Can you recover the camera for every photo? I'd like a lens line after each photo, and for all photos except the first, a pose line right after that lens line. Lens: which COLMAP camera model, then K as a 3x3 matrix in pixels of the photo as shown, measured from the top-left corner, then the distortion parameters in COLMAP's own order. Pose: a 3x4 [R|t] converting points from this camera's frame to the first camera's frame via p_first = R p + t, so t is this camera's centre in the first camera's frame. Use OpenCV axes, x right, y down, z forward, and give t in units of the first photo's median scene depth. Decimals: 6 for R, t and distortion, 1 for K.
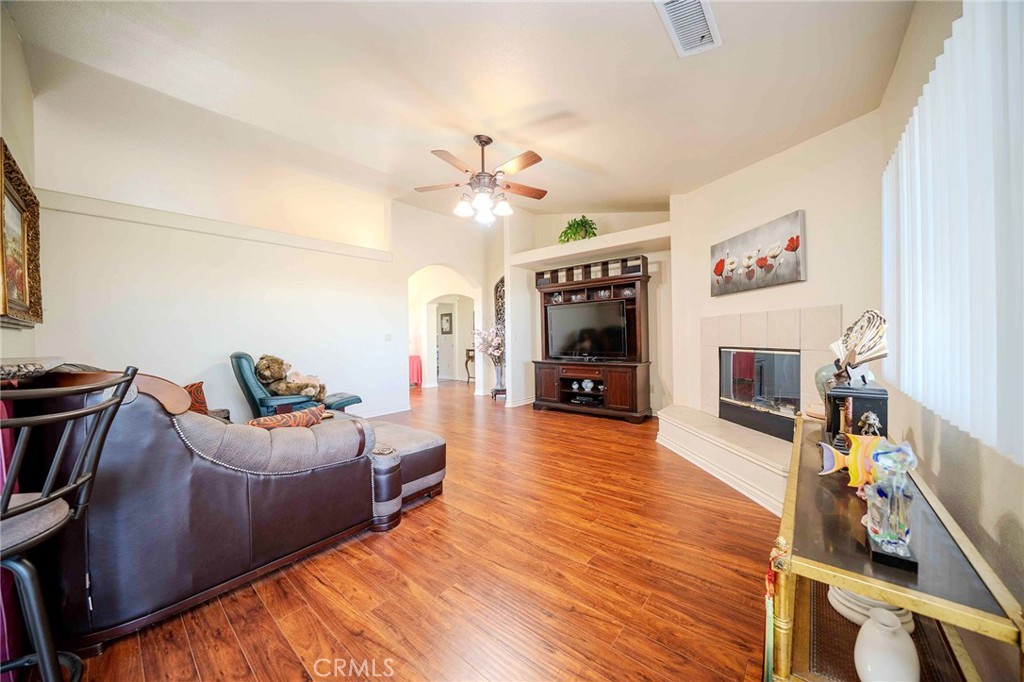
lens RADIAL K [[355.1, 0, 506.8], [0, 355.1, 335.4], [0, 0, 1]] dist [-0.013879, 0.000192]
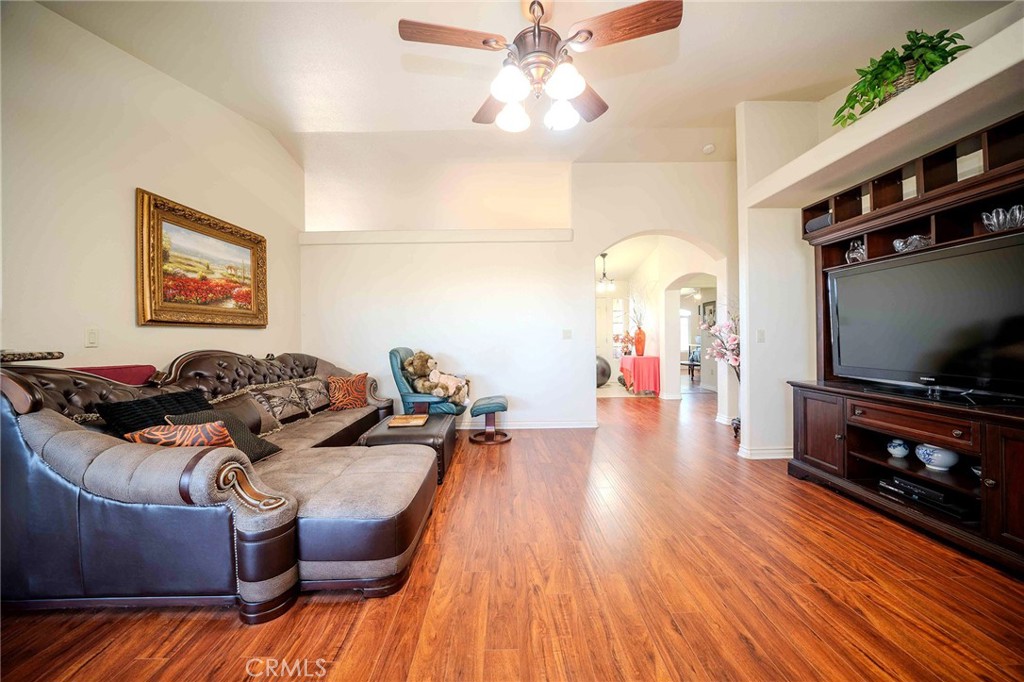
lens RADIAL K [[355.1, 0, 506.8], [0, 355.1, 335.4], [0, 0, 1]] dist [-0.013879, 0.000192]
pose [[0.661043, 0.007641, -0.750309, 0.196894], [0.003226, 0.999910, 0.013025, -0.003168], [0.750341, -0.011031, 0.660959, 0.376585]]
